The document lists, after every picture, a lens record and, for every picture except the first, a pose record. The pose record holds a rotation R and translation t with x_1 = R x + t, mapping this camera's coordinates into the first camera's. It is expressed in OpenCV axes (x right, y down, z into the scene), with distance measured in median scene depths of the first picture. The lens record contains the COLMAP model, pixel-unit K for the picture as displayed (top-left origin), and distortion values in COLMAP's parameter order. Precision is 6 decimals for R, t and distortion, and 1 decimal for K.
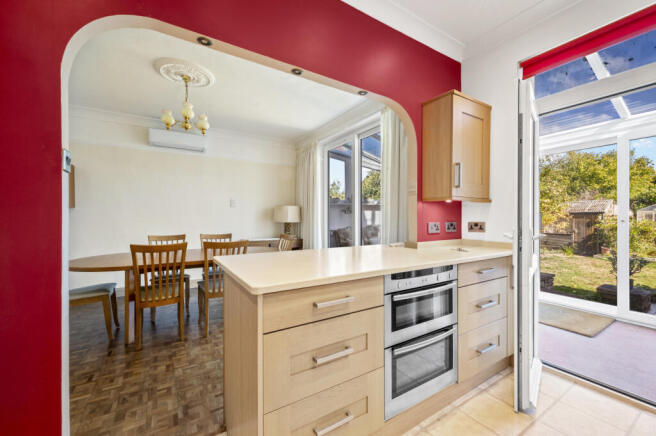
lens RADIAL K [[271.1, 0, 312.6], [0, 271.1, 218.8], [0, 0, 1]] dist [-0.011729, -0.000331]
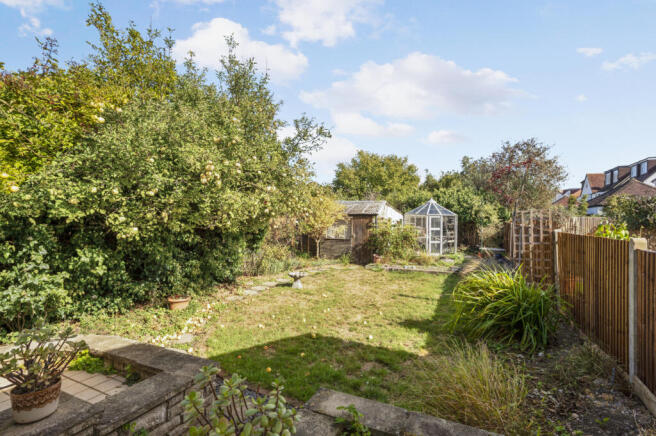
lens RADIAL K [[319.3, 0, 329.3], [0, 319.3, 219.0], [0, 0, 1]] dist [-0.002096, -0.000730]
pose [[0.809522, 0.016664, 0.586853, 0.354065], [-0.018135, 0.999830, -0.003375, -0.002585], [-0.586810, -0.007910, 0.809686, 0.248557]]
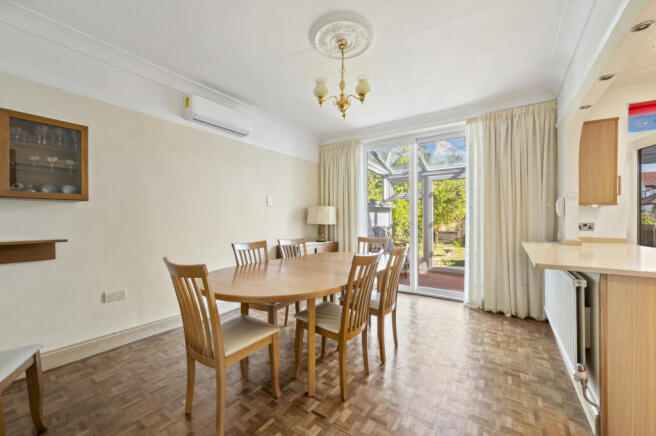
lens RADIAL K [[271.1, 0, 314.9], [0, 271.1, 220.9], [0, 0, 1]] dist [-0.011729, -0.000331]
pose [[0.914307, -0.002876, 0.405012, -0.221937], [0.001996, 0.999995, 0.002596, -0.000404], [-0.405017, -0.001565, 0.914308, 0.077801]]
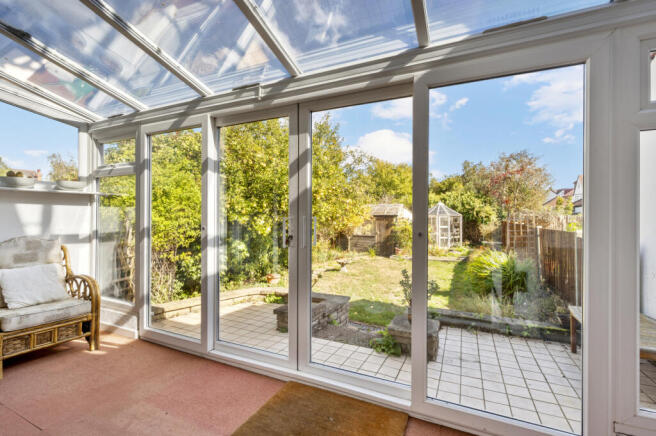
lens RADIAL K [[299.4, 0, 329.4], [0, 299.4, 217.2], [0, 0, 1]] dist [-0.003195, -0.000021]
pose [[0.822300, 0.011791, 0.568932, 0.179308], [-0.009208, 0.999930, -0.007413, -0.004798], [-0.568979, 0.000857, 0.822351, 0.163599]]
